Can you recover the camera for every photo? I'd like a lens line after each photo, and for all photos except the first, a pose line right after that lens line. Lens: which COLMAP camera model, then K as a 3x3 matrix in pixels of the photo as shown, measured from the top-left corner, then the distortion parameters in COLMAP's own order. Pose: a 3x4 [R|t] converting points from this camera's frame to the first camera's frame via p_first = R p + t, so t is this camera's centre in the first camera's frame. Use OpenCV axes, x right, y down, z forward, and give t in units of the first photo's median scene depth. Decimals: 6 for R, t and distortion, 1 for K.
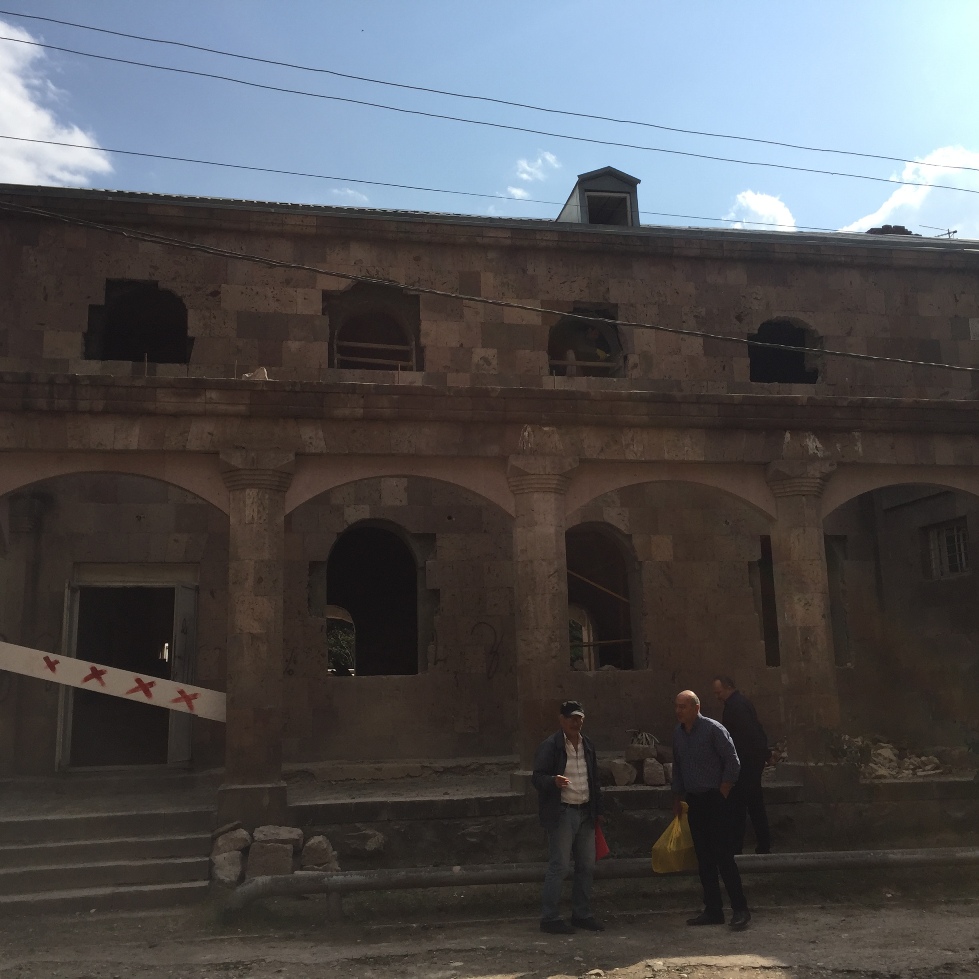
lens RADIAL K [[1114.2, 0, 489.5], [0, 1114.2, 489.5], [0, 0, 1]] dist [0.063573, -0.001825]
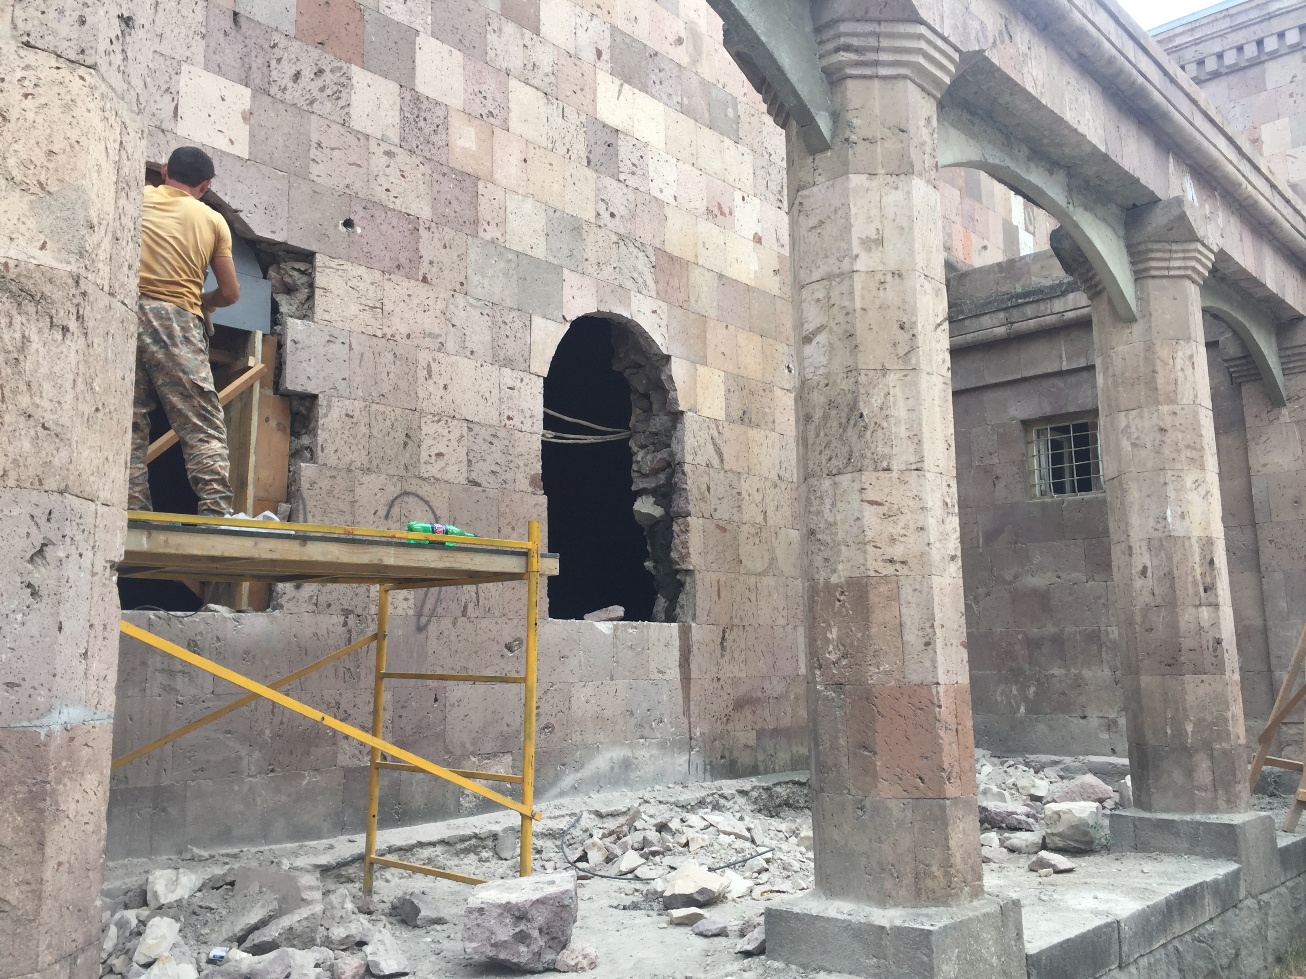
lens RADIAL K [[1120.1, 0, 653.0], [0, 1120.1, 489.5], [0, 0, 1]] dist [0.035688, 0.000334]
pose [[0.810656, 0.105171, 0.576001, -0.170349], [-0.113598, 0.993294, -0.021487, 0.116703], [-0.574398, -0.048014, 0.817167, 0.614562]]
